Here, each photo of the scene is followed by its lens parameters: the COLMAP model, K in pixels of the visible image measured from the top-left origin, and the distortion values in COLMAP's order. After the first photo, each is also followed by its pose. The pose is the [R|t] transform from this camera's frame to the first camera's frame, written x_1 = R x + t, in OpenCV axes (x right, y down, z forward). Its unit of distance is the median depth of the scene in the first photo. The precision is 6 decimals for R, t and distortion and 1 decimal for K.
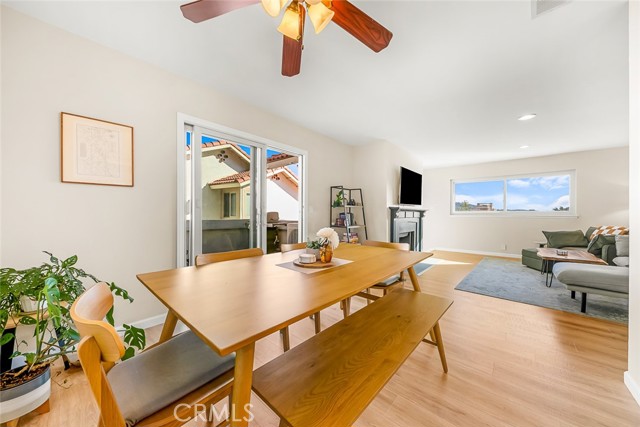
lens RADIAL K [[222.3, 0, 320.6], [0, 222.3, 209.0], [0, 0, 1]] dist [-0.002184, -0.001321]
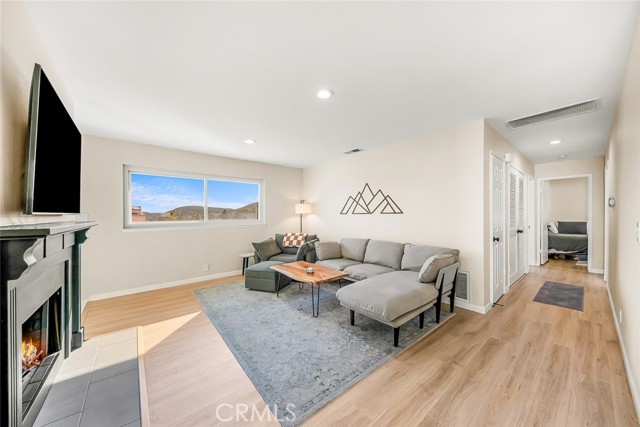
lens RADIAL K [[222.3, 0, 319.4], [0, 222.3, 216.2], [0, 0, 1]] dist [-0.002184, -0.001321]
pose [[0.143987, -0.014782, 0.989469, 0.157326], [-0.012343, 0.999784, 0.016733, -0.029243], [-0.989503, -0.014622, 0.143773, 0.644601]]
